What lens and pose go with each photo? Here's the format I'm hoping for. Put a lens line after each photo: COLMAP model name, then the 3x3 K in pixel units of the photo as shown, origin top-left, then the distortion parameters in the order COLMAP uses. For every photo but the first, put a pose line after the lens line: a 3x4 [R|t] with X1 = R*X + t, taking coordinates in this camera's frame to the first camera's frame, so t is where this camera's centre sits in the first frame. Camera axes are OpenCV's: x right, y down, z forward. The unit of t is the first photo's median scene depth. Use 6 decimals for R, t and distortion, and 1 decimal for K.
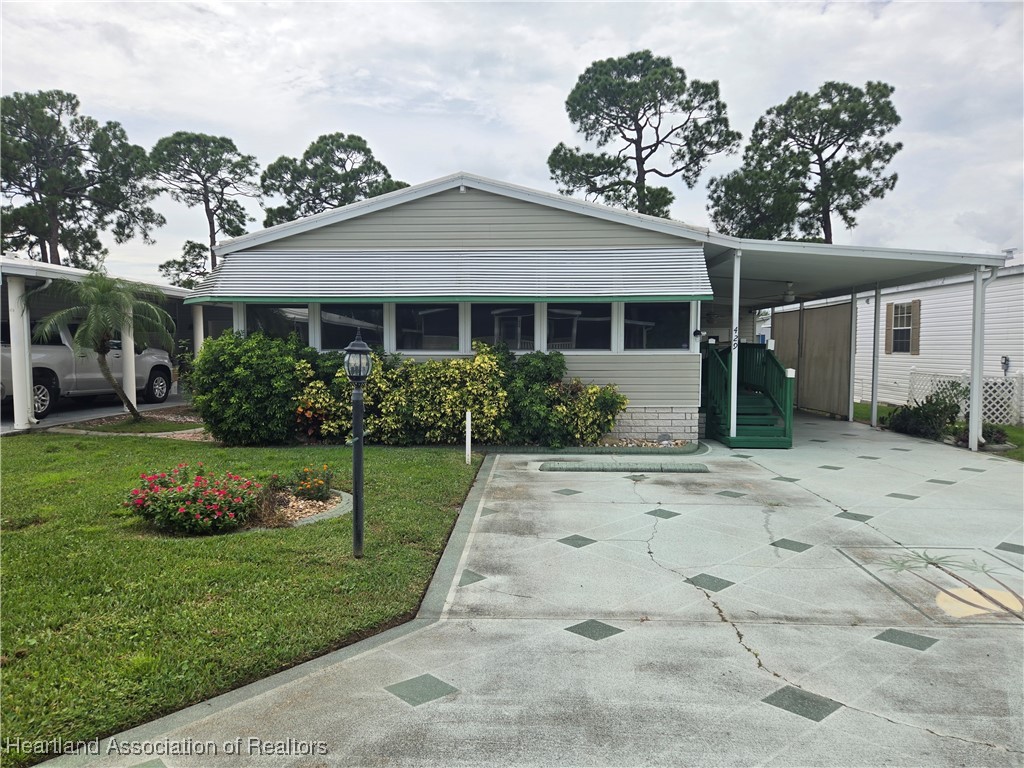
lens RADIAL K [[695.6, 0, 518.9], [0, 695.6, 389.0], [0, 0, 1]] dist [0.072056, -0.046013]
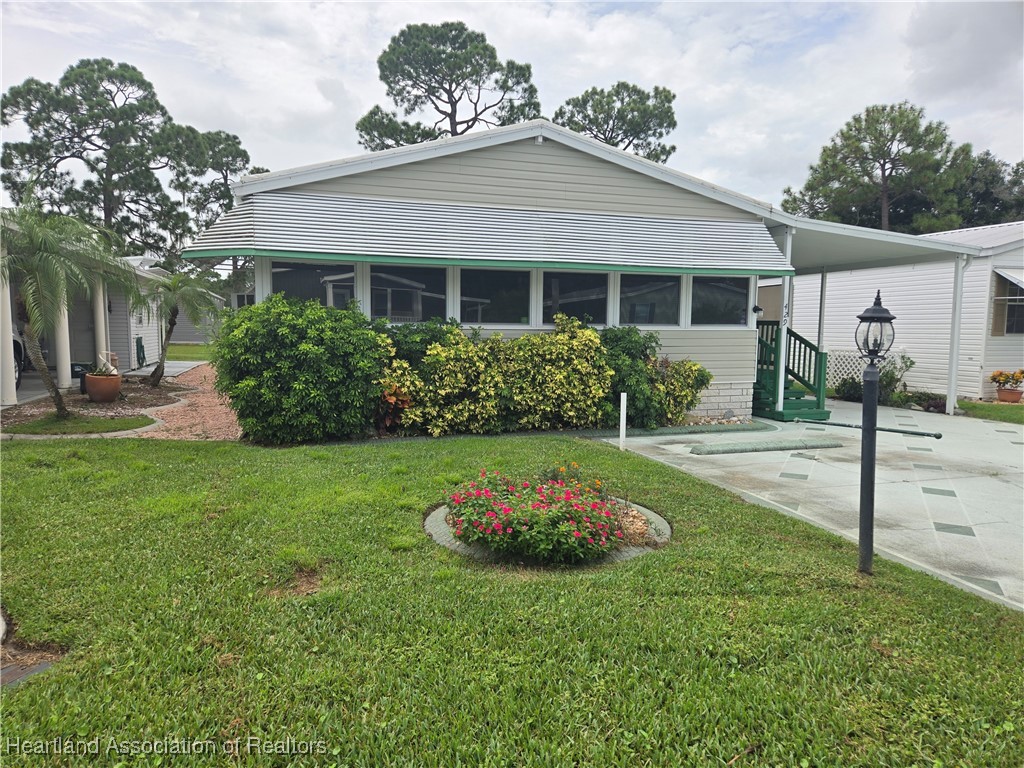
lens RADIAL K [[695.6, 0, 530.1], [0, 695.6, 381.9], [0, 0, 1]] dist [0.072056, -0.046013]
pose [[0.934324, -0.019776, 0.355876, -0.134908], [0.012279, 0.999653, 0.023312, -0.000934], [-0.356213, -0.017411, 0.934242, 0.057063]]
